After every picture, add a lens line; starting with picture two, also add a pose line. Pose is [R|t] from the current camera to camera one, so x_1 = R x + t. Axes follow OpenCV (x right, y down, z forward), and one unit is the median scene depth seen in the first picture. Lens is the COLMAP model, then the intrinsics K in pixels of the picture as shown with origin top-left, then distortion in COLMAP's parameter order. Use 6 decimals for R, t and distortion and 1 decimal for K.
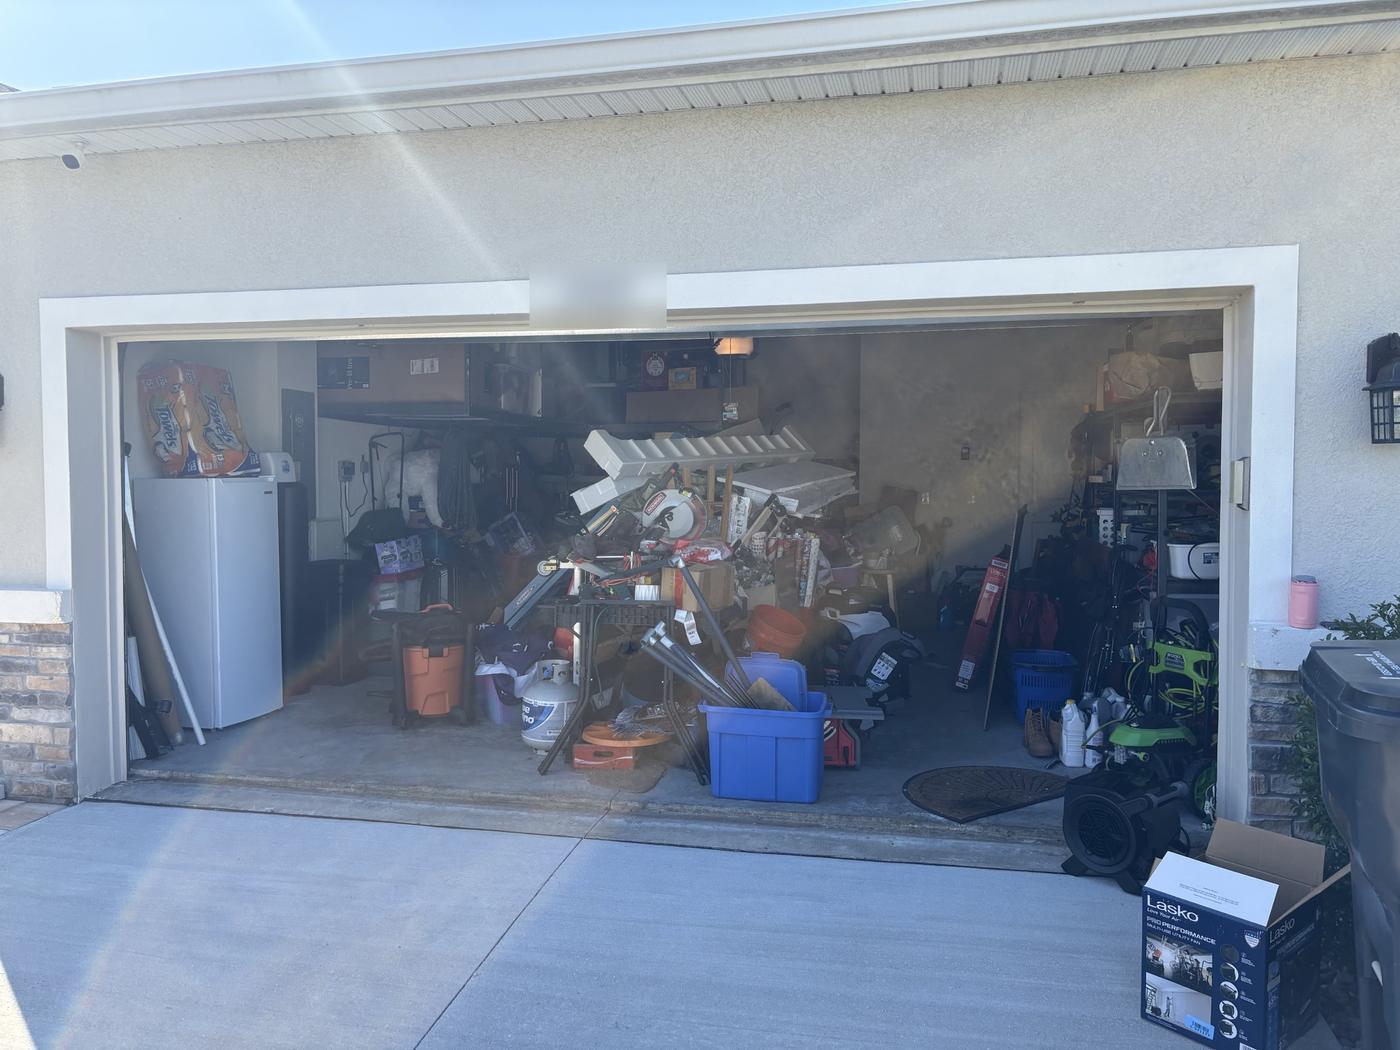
lens RADIAL K [[1053.2, 0, 700.1], [0, 1053.2, 521.5], [0, 0, 1]] dist [-0.002602, 0.000883]
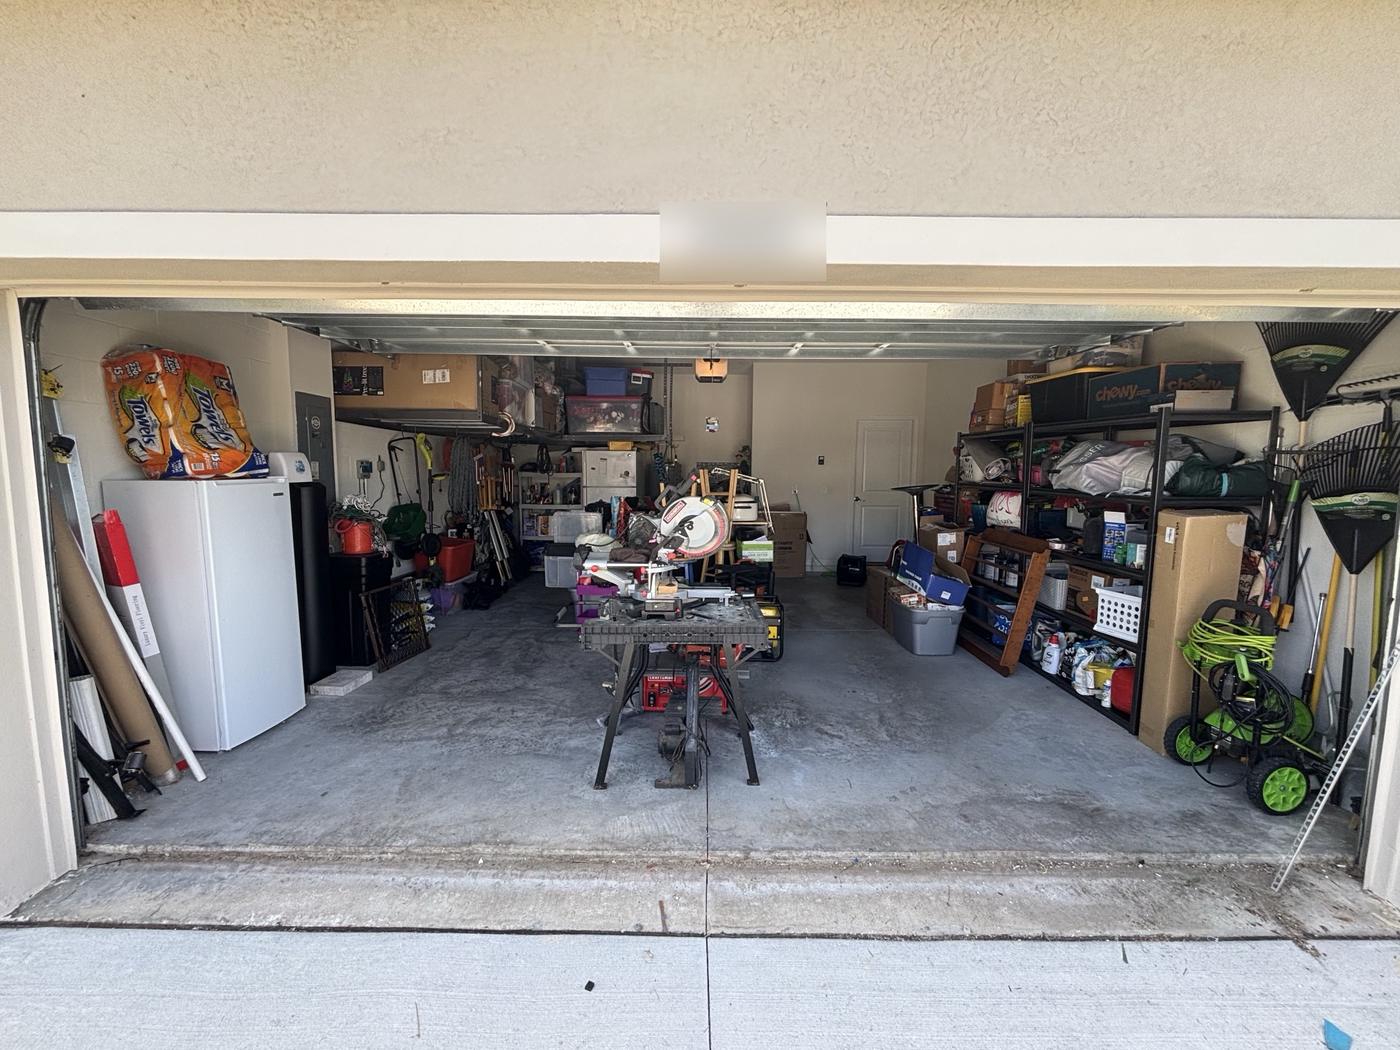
lens RADIAL K [[567.3, 0, 697.8], [0, 567.3, 527.0], [0, 0, 1]] dist [-0.002037, -0.000342]
pose [[0.978147, -0.012832, 0.207520, -0.149338], [0.000615, 0.998268, 0.058826, -0.029334], [-0.207916, -0.057413, 0.976460, 0.432504]]
